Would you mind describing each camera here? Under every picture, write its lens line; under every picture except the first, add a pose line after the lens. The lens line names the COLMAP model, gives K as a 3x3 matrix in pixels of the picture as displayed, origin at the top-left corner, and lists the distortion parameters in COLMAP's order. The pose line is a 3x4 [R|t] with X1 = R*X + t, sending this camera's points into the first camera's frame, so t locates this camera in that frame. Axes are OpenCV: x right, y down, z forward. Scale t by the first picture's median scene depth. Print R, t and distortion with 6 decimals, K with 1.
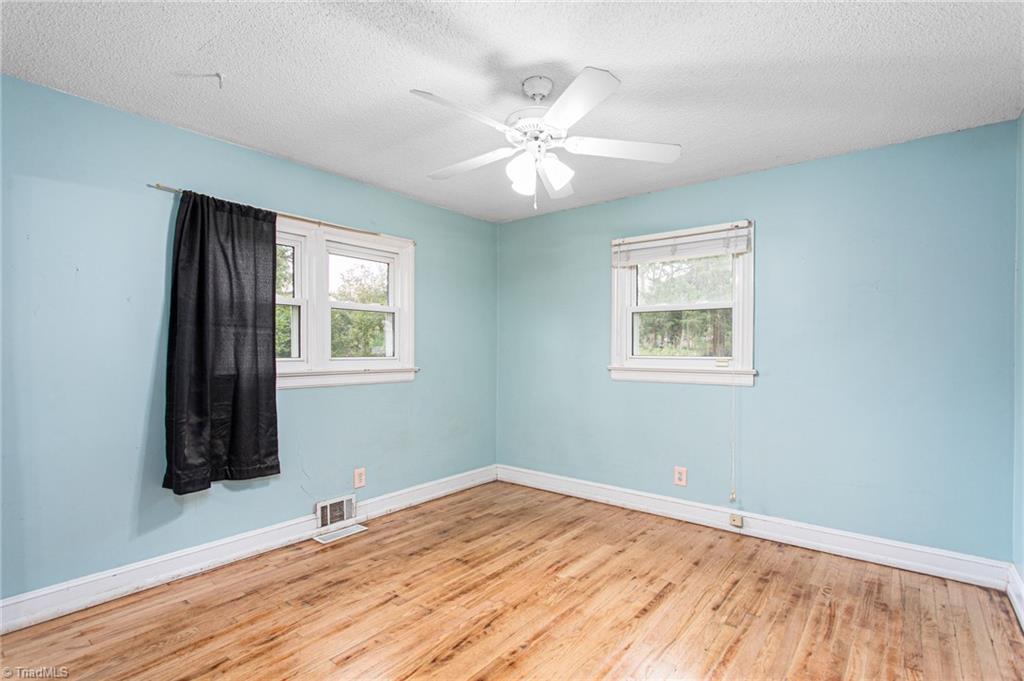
lens RADIAL K [[492.2, 0, 512.0], [0, 492.2, 340.5], [0, 0, 1]] dist [0.002171, -0.000017]
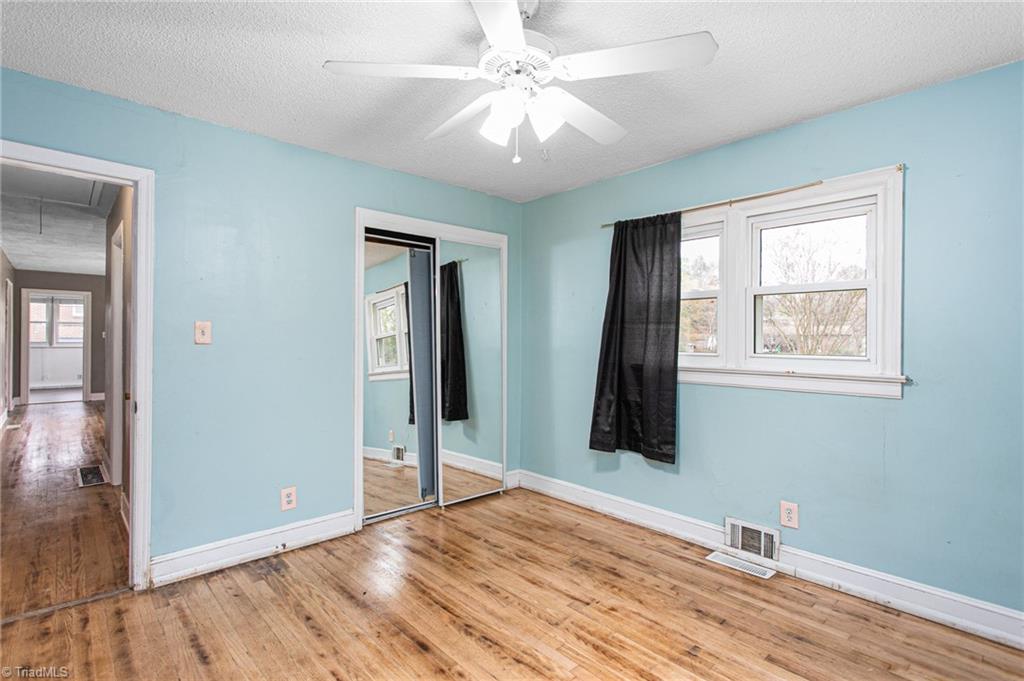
lens RADIAL K [[492.2, 0, 512.0], [0, 492.2, 340.5], [0, 0, 1]] dist [0.002171, -0.000017]
pose [[-0.144481, -0.005208, -0.989494, 0.614334], [0.008185, 0.999946, -0.006458, 0.015992], [0.989474, -0.009033, -0.144431, 0.847015]]
